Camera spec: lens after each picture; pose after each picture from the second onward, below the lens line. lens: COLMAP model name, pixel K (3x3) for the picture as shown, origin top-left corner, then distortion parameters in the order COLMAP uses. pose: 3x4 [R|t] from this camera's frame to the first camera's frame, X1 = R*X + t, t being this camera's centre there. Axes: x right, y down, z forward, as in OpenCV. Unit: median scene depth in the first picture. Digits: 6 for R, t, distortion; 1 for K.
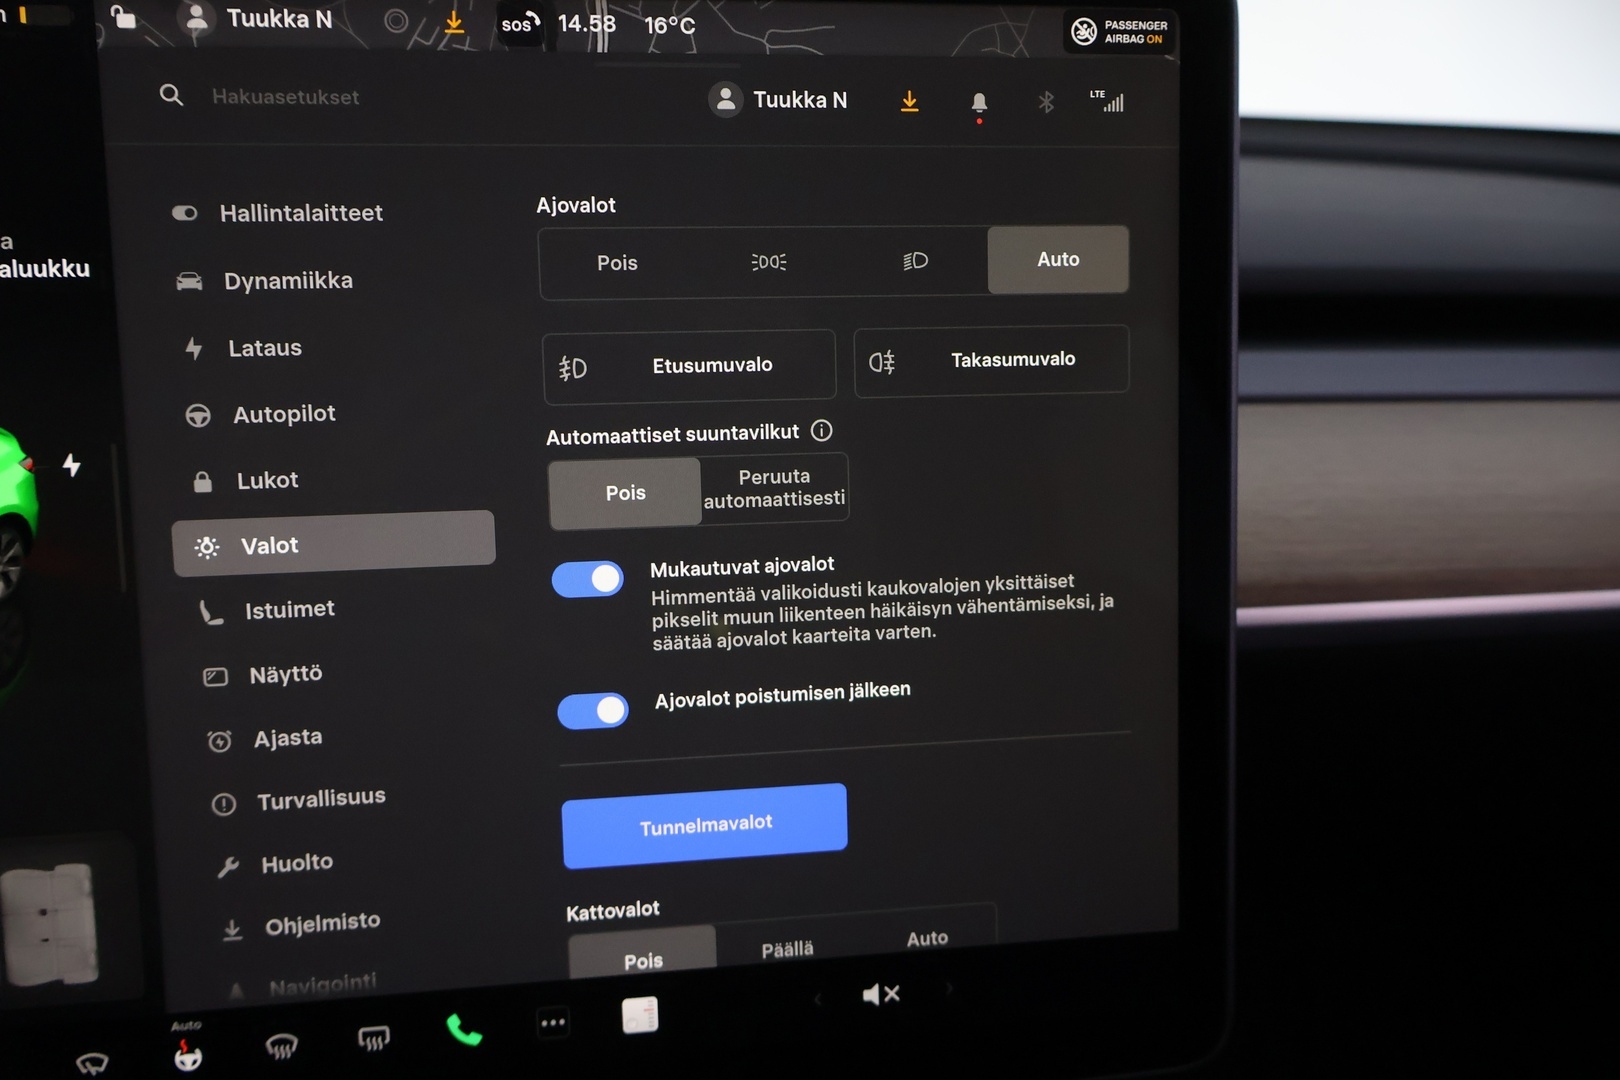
lens RADIAL K [[1211.4, 0, 786.4], [0, 1211.4, 563.8], [0, 0, 1]] dist [0.005083, -0.013965]
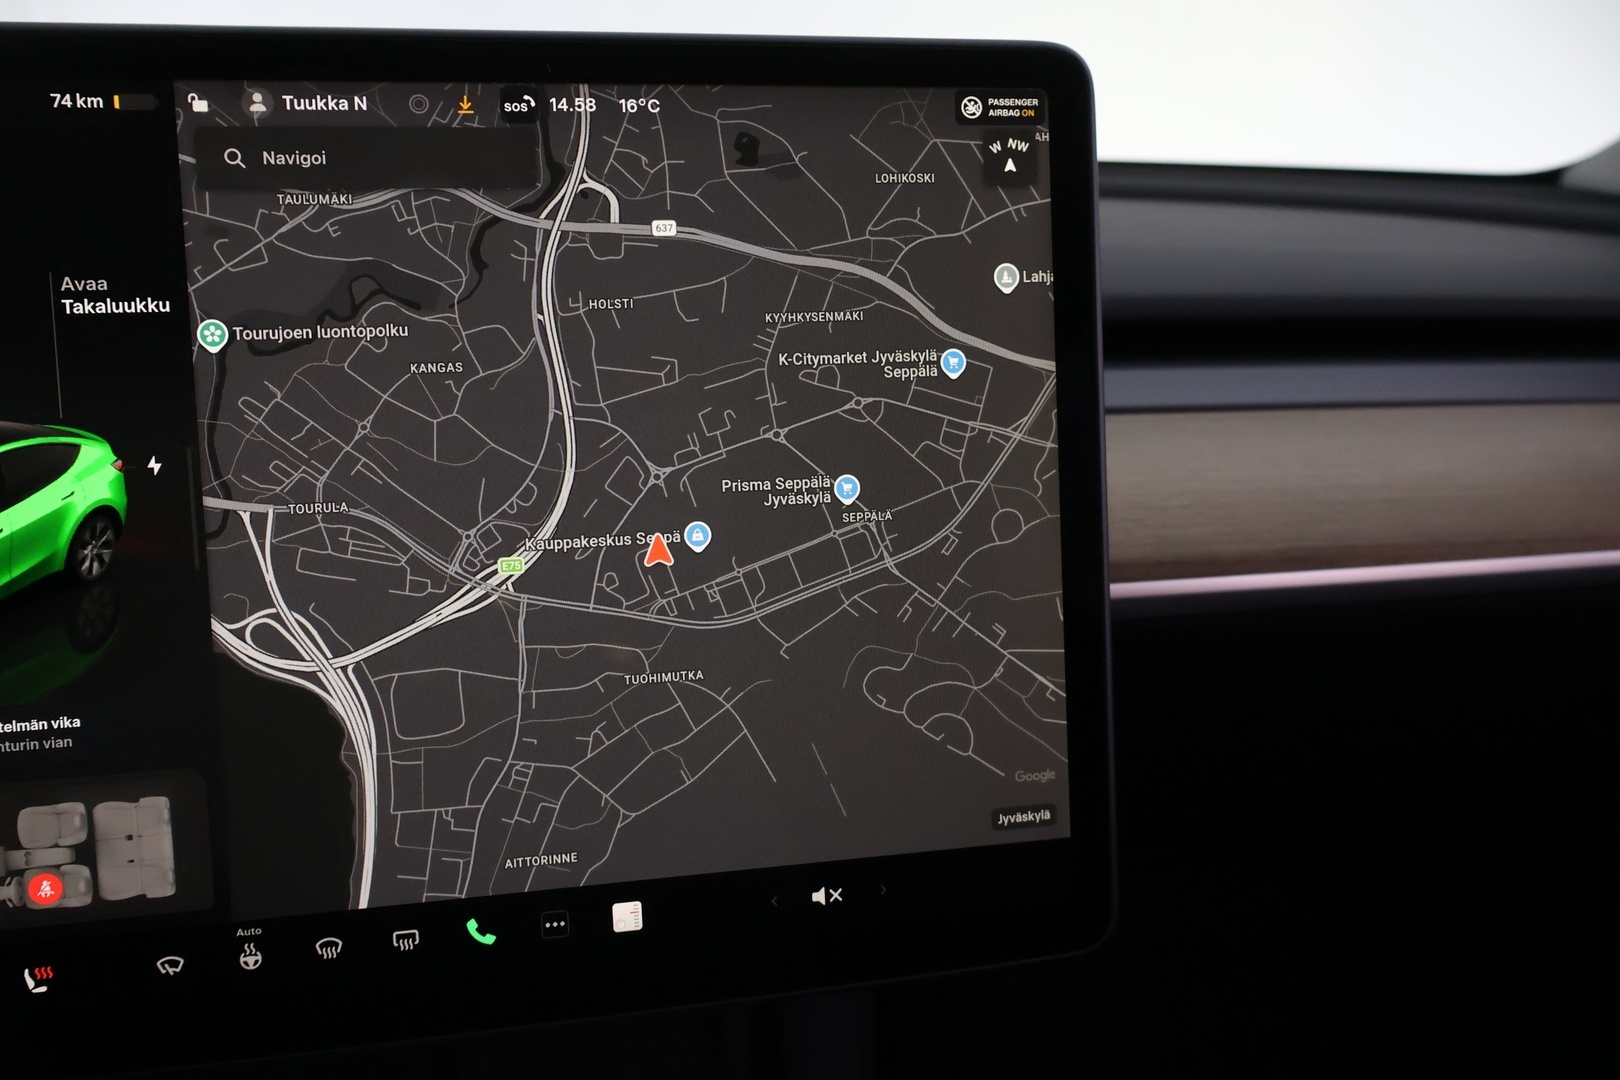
lens RADIAL K [[1211.4, 0, 769.5], [0, 1211.4, 557.8], [0, 0, 1]] dist [0.005083, -0.013965]
pose [[0.999018, -0.020081, 0.039497, -0.021206], [0.021396, 0.999221, -0.033174, 0.062761], [-0.038800, 0.033986, 0.998669, -0.229903]]
